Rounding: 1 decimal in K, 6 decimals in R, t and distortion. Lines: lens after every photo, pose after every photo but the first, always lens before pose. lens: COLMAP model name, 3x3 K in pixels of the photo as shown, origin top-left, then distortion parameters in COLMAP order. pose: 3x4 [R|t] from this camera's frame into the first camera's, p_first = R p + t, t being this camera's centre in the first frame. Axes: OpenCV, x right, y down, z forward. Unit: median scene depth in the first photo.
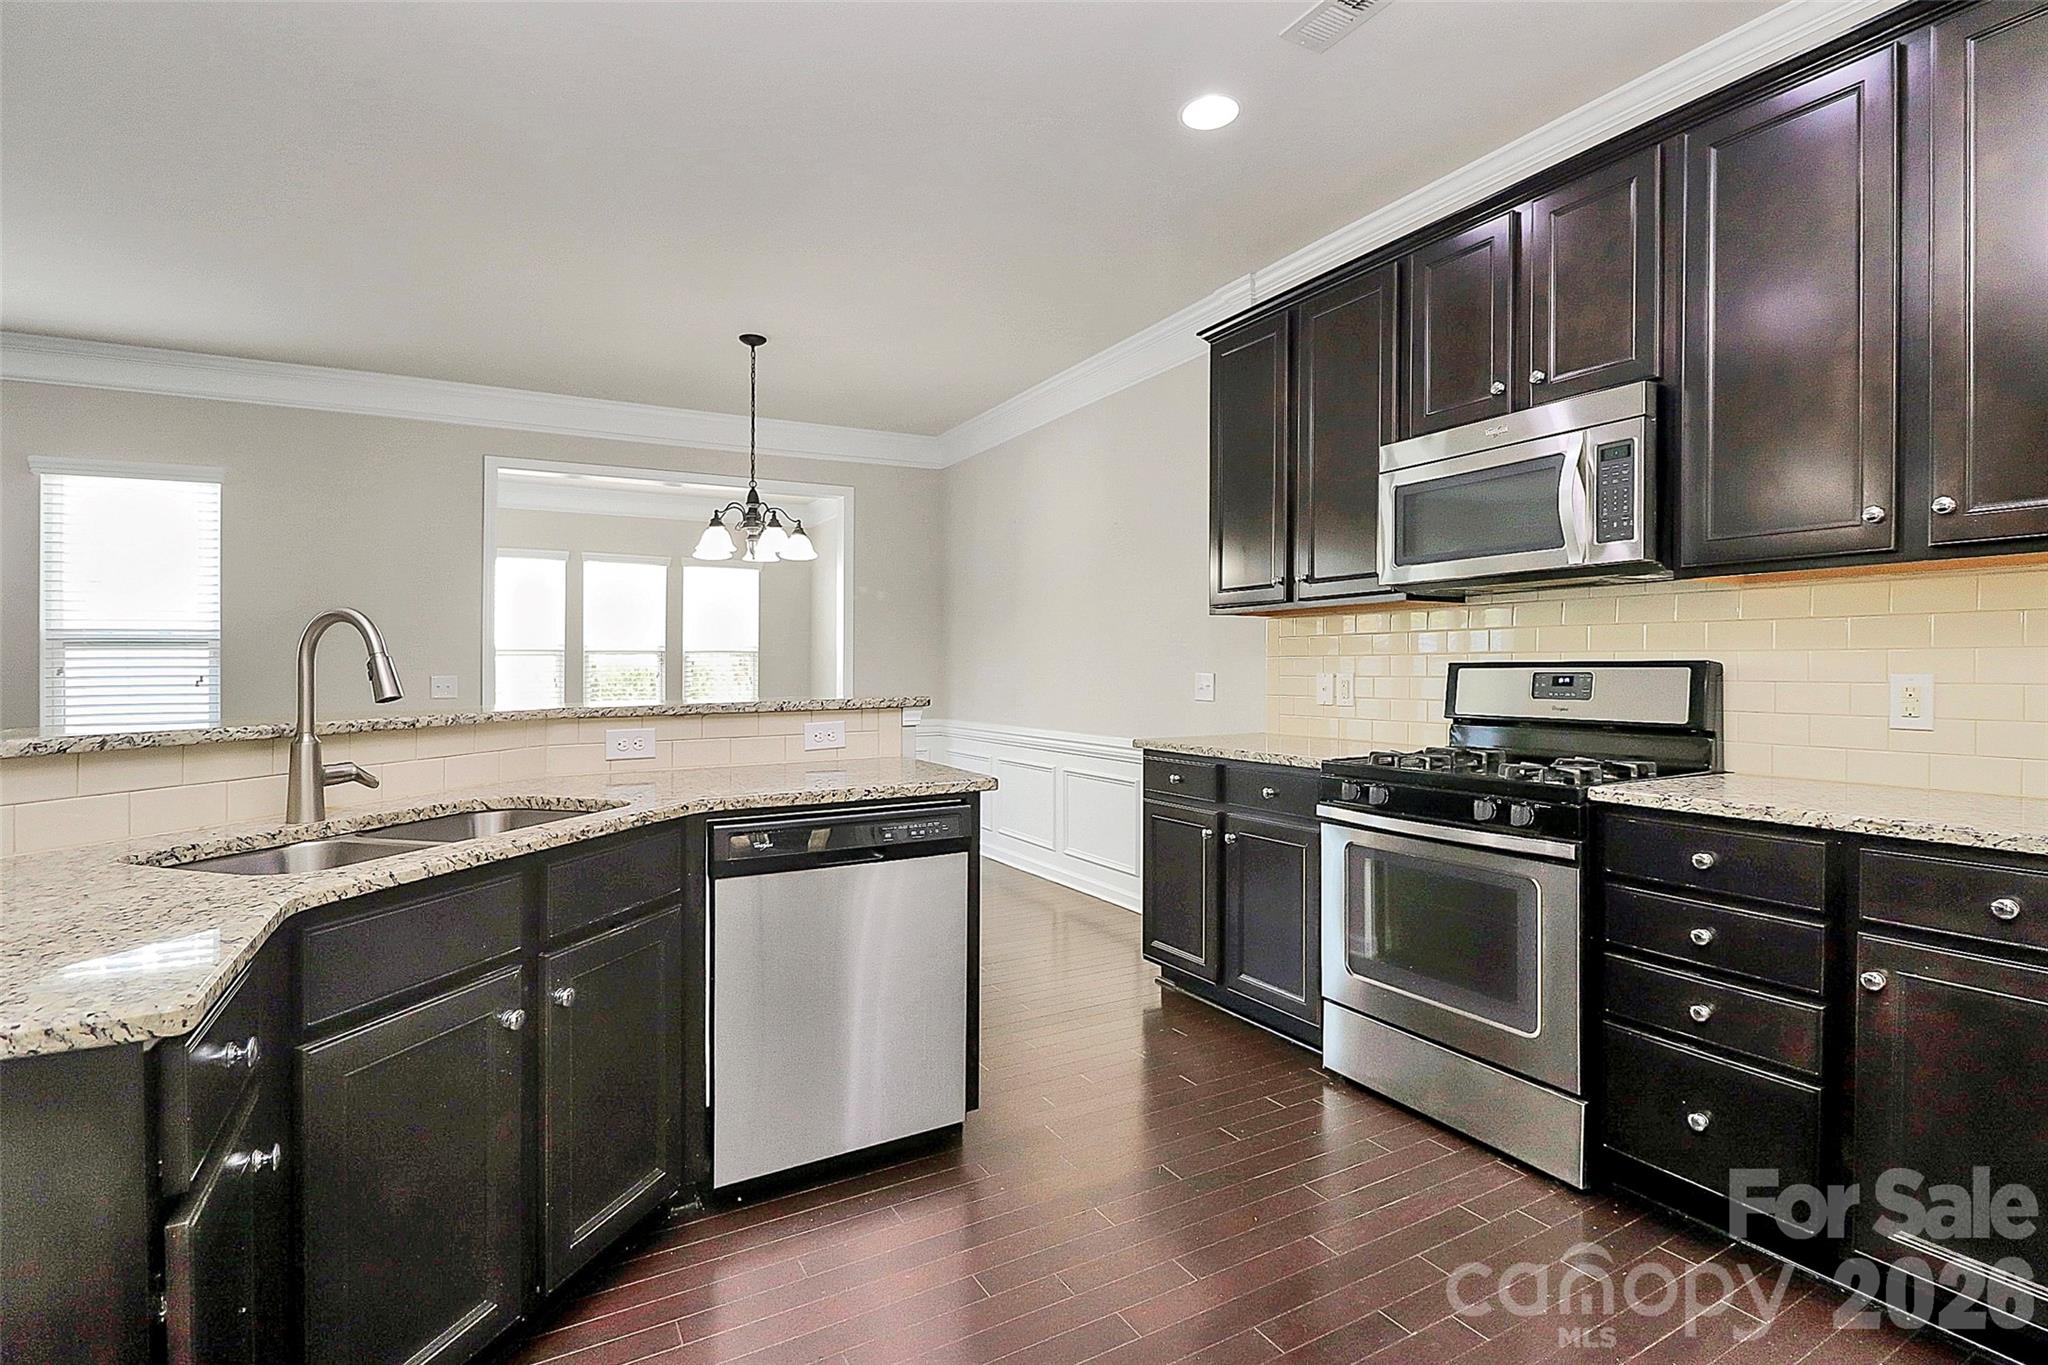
lens RADIAL K [[983.9, 0, 988.0], [0, 983.9, 676.3], [0, 0, 1]] dist [-0.001769, -0.001700]
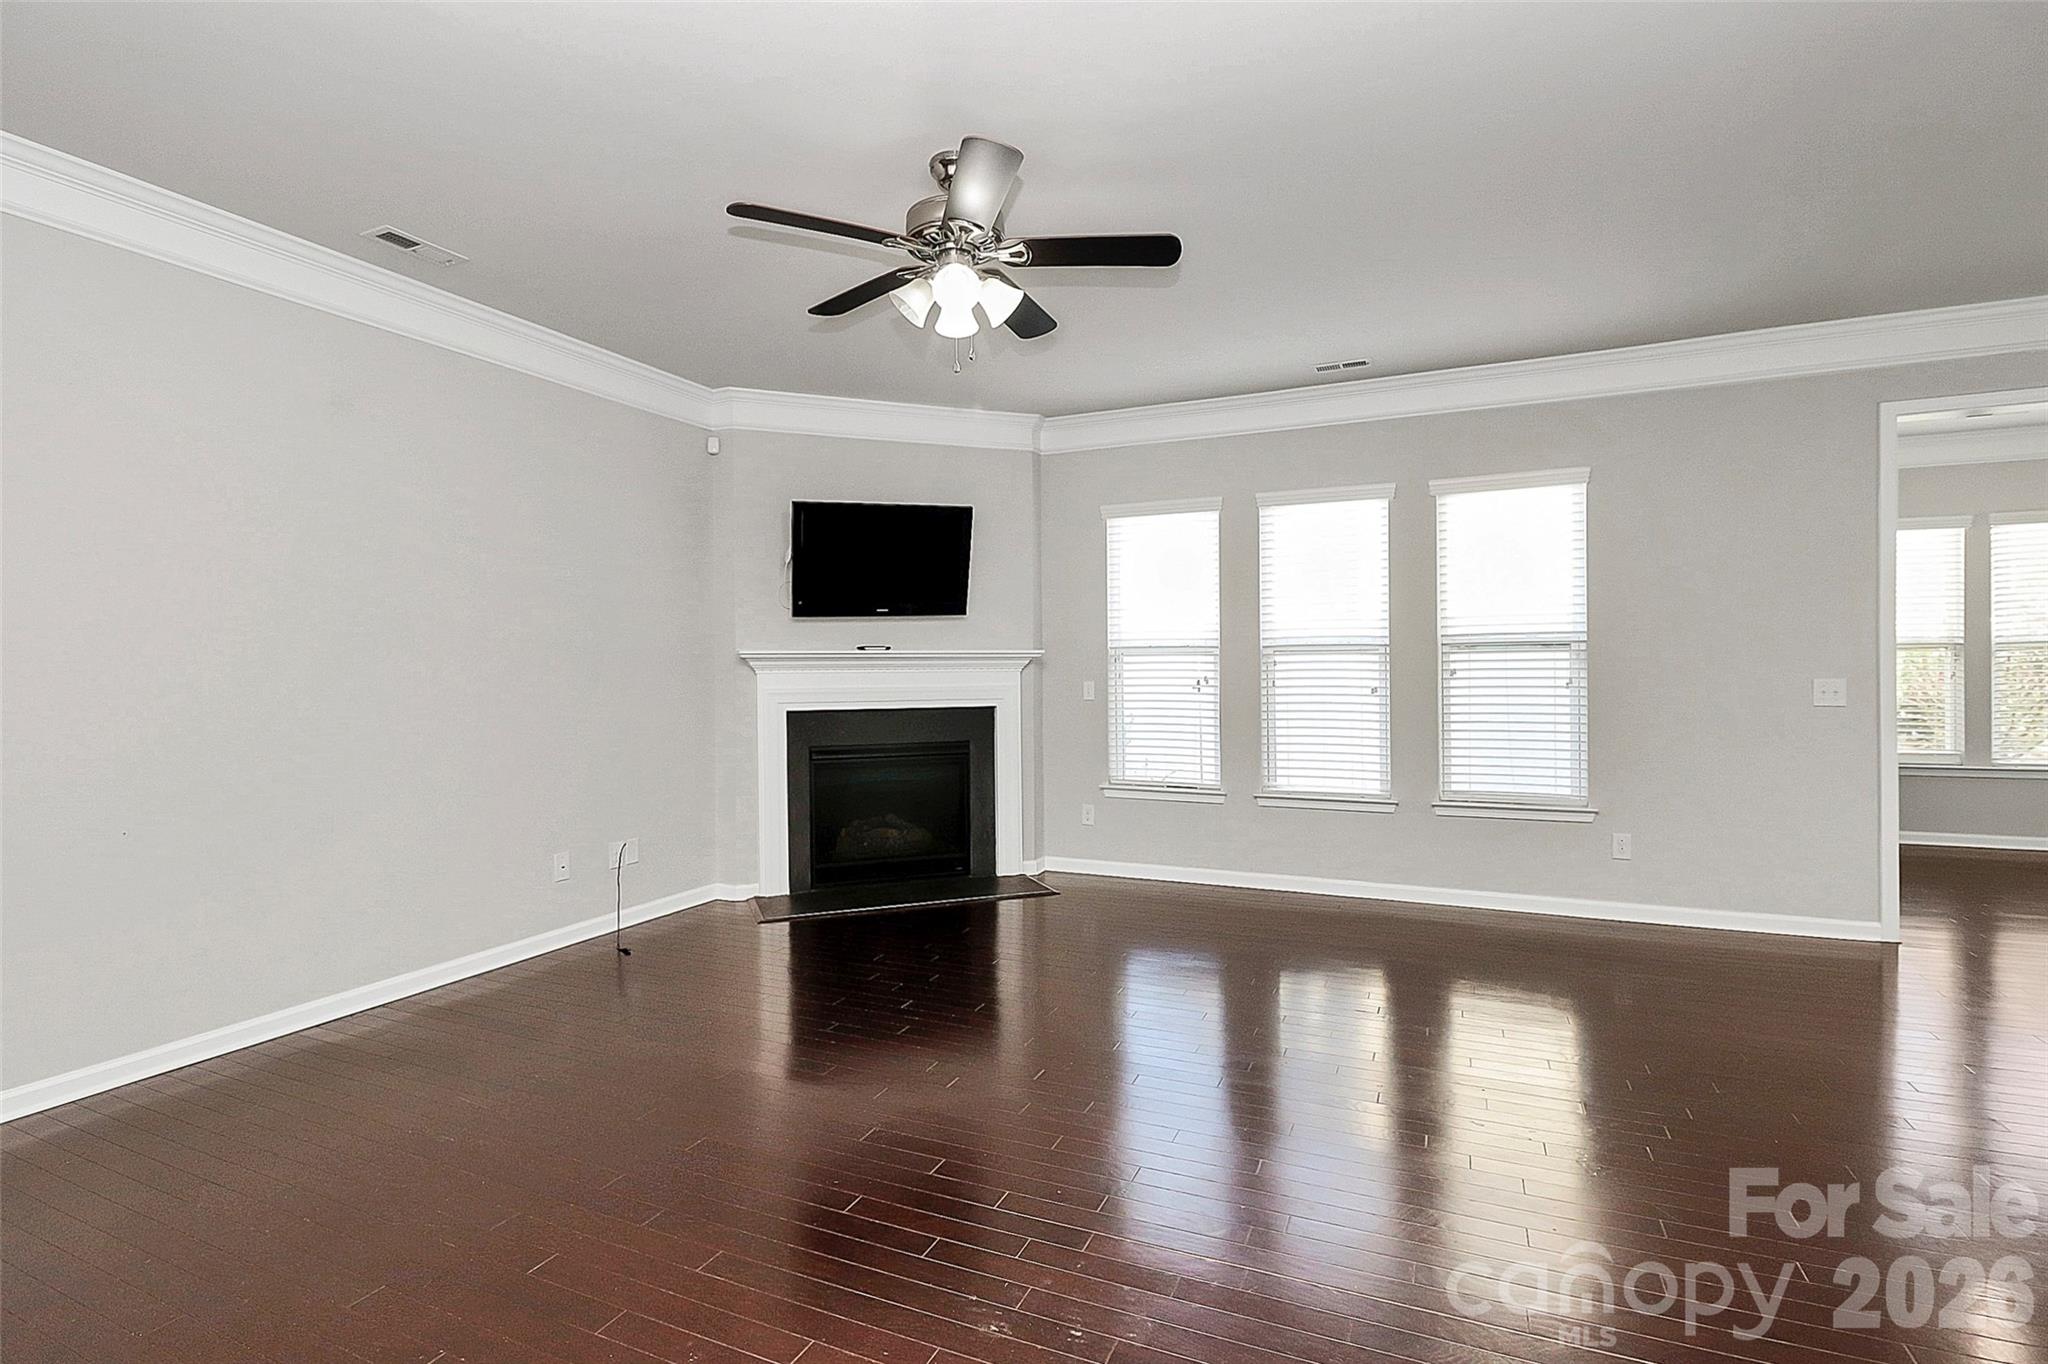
lens RADIAL K [[1018.6, 0, 1001.8], [0, 1018.6, 673.8], [0, 0, 1]] dist [0.037577, -0.028912]
pose [[0.592527, 0.002782, -0.805546, -0.551721], [-0.002175, 0.999996, 0.001854, -0.009975], [0.805547, 0.000653, 0.592531, -0.130838]]
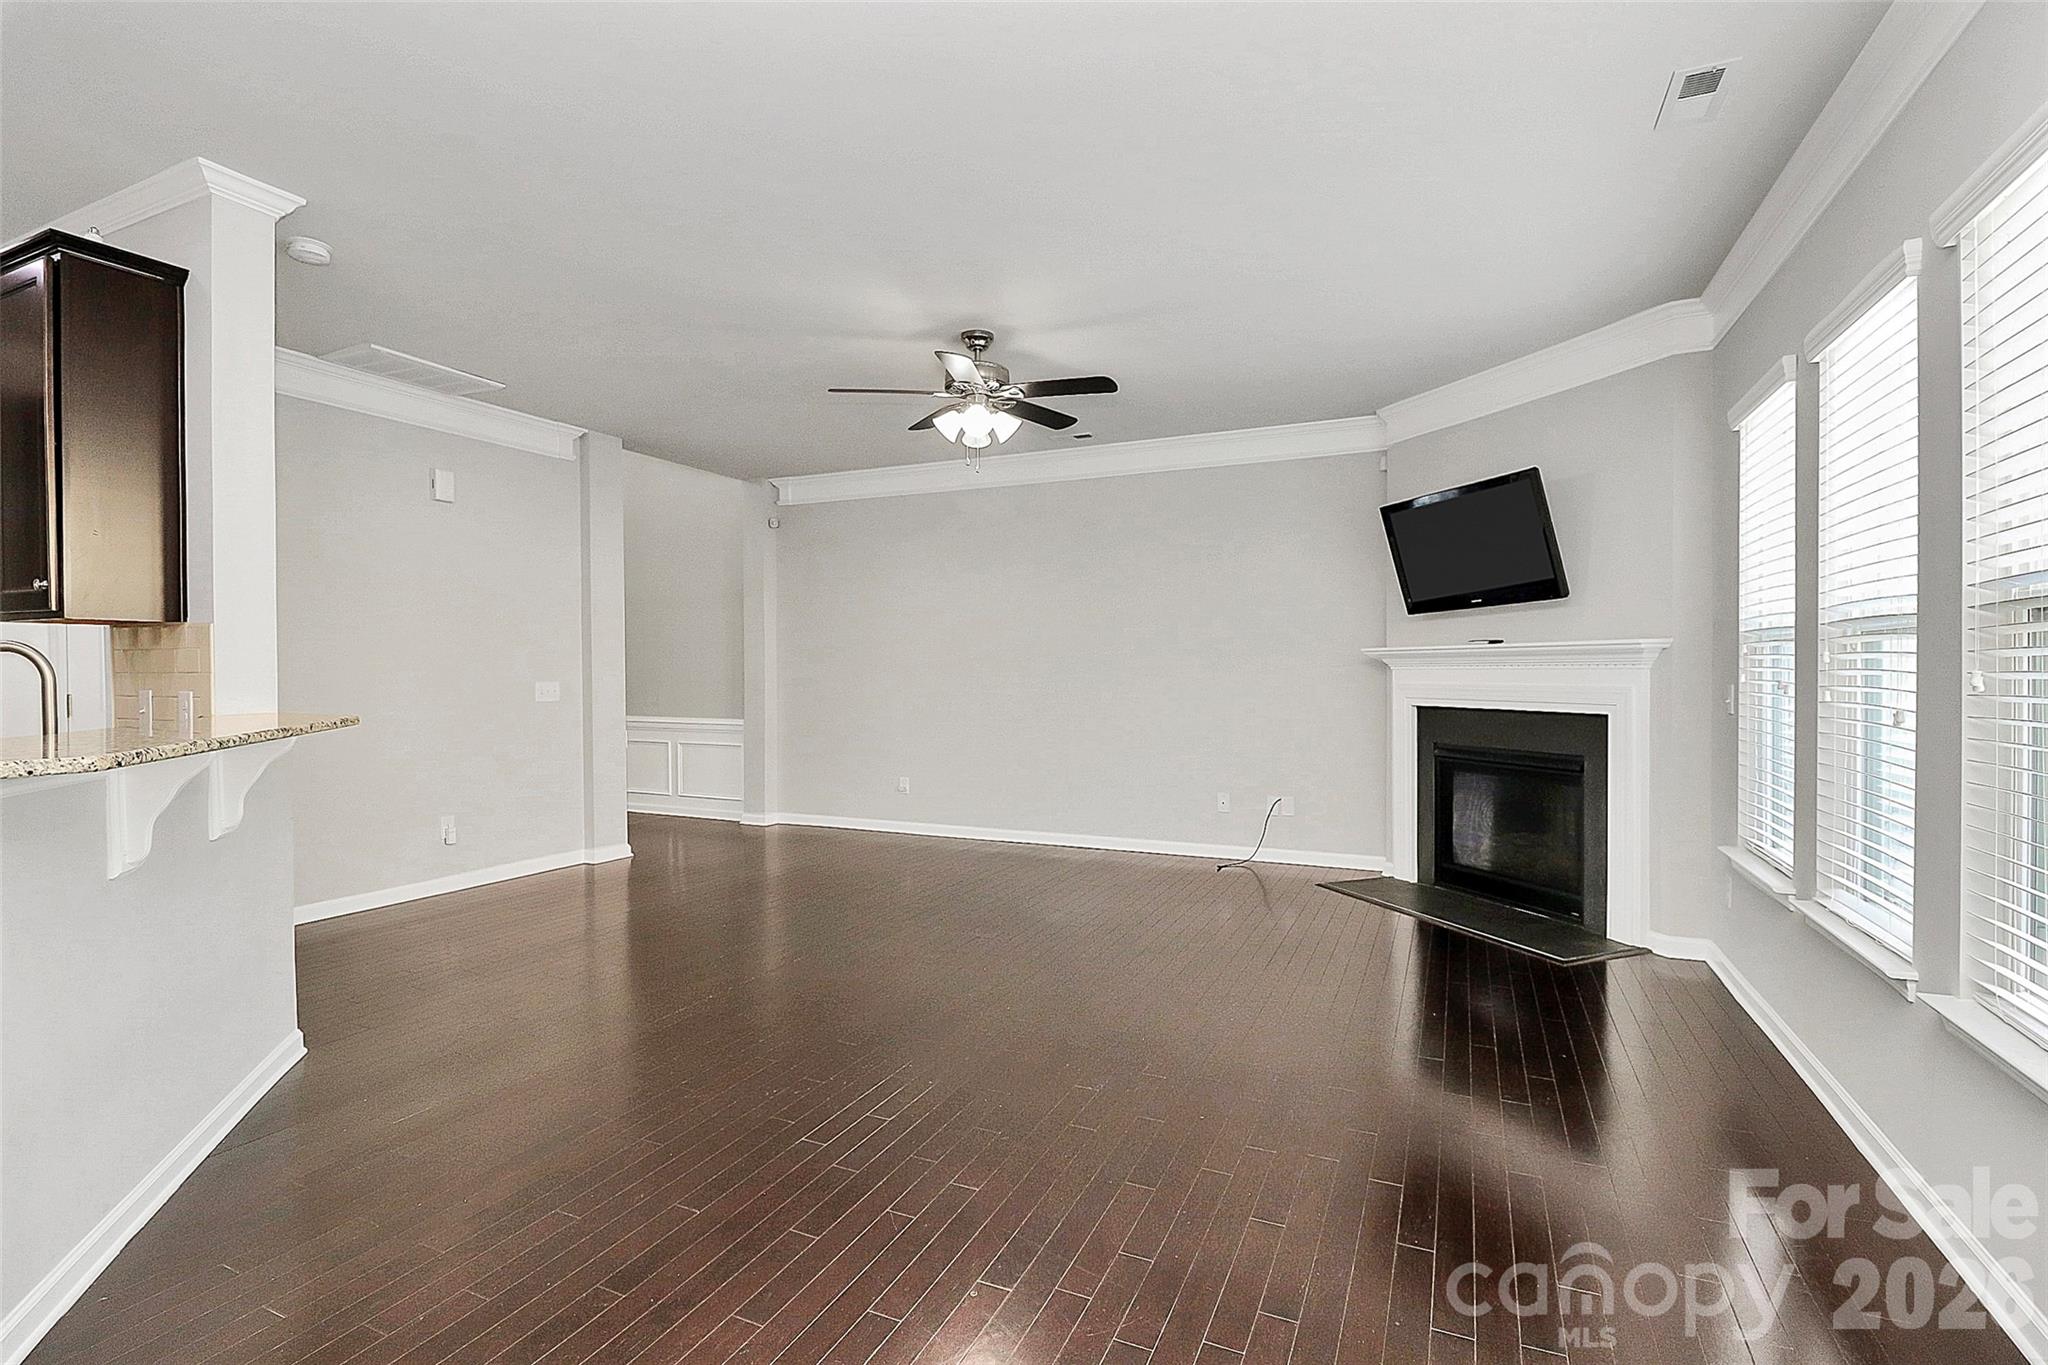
lens RADIAL K [[961.4, 0, 1024.0], [0, 961.4, 682.5], [0, 0, 1]] dist [0.001017, -0.018578]
pose [[-0.801690, 0.015281, -0.597545, -0.626548], [-0.000103, 0.999670, 0.025703, -0.028878], [0.597740, 0.020667, -0.801423, 1.825581]]
